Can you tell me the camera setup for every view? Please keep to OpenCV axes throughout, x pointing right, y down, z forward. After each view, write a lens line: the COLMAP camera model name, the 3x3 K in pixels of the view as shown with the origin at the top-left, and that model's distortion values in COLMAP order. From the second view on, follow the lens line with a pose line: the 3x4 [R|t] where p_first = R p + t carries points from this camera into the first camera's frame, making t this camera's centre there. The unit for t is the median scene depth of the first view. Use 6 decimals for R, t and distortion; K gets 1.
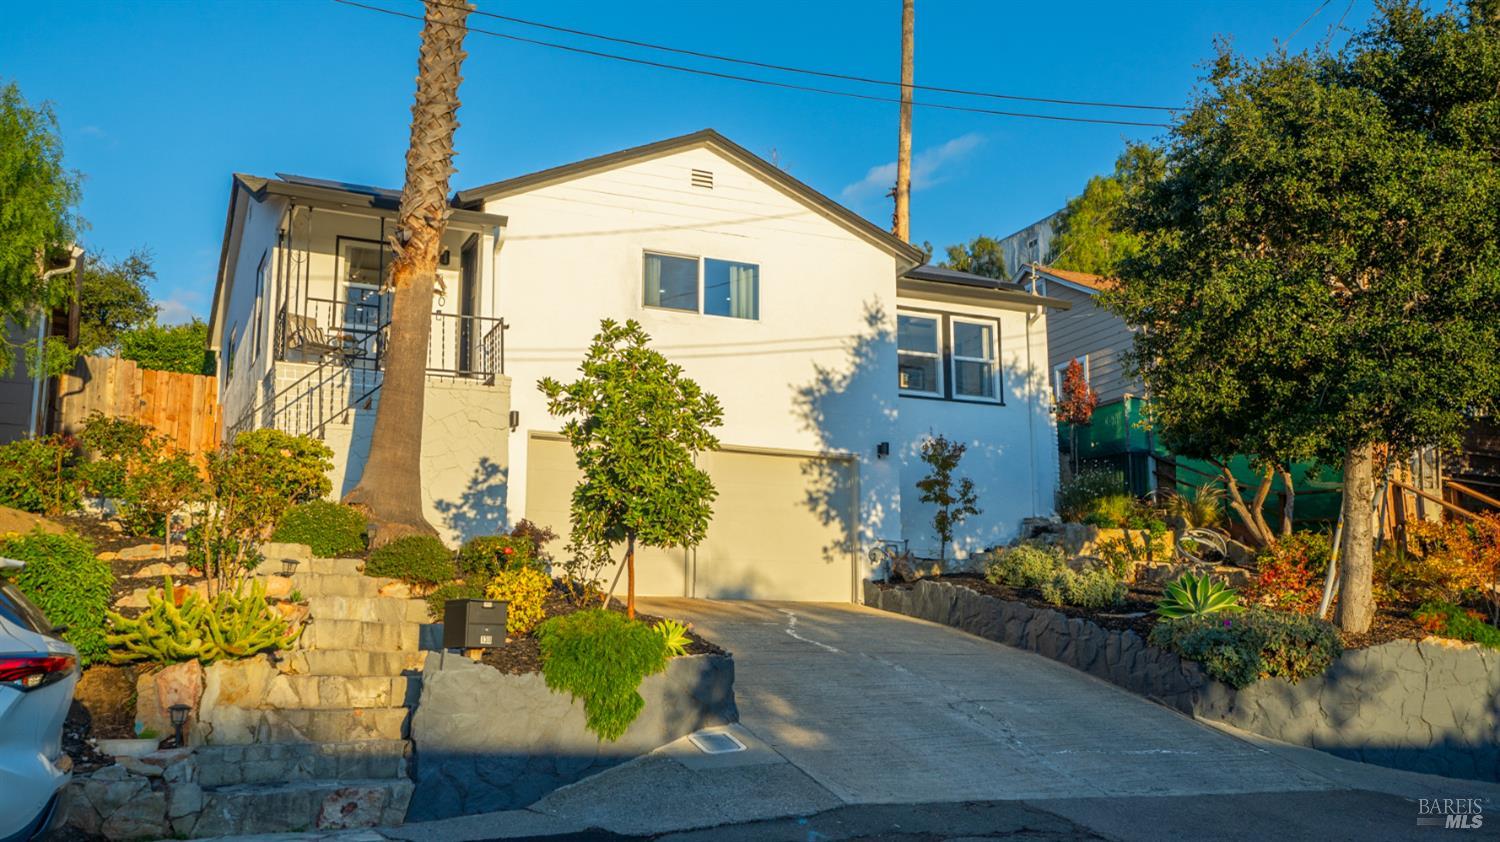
lens RADIAL K [[1430.0, 0, 749.7], [0, 1430.0, 423.6], [0, 0, 1]] dist [0.062947, 0.000000]
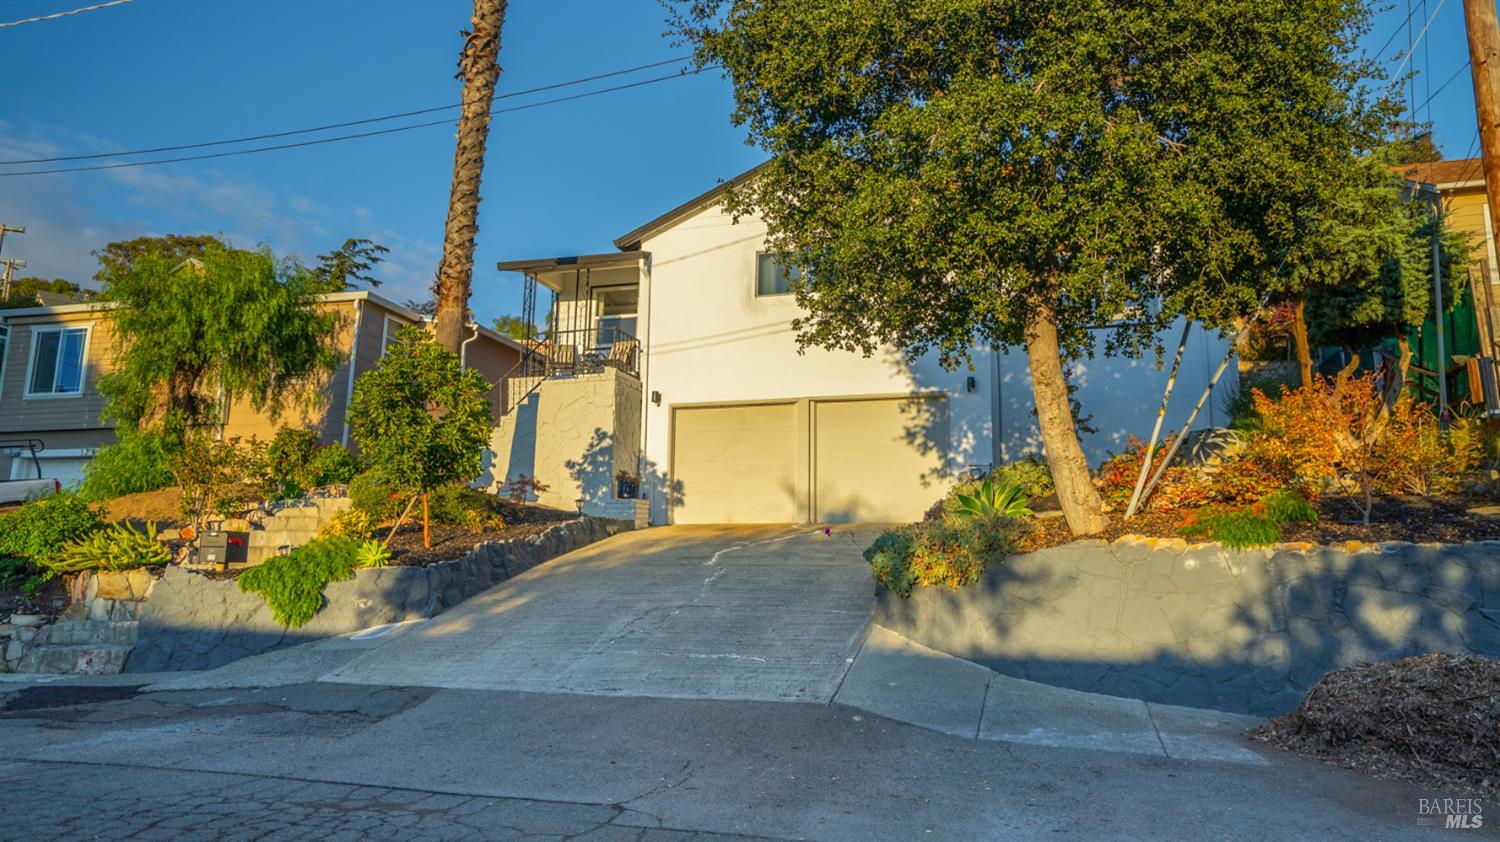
lens RADIAL K [[1044.1, 0, 749.8], [0, 1044.1, 417.5], [0, 0, 1]] dist [0.039413, 0.001779]
pose [[0.744727, -0.102421, -0.659463, 0.506715], [0.109351, 0.993525, -0.030815, 0.051801], [0.658349, -0.049164, 0.751105, 0.280546]]
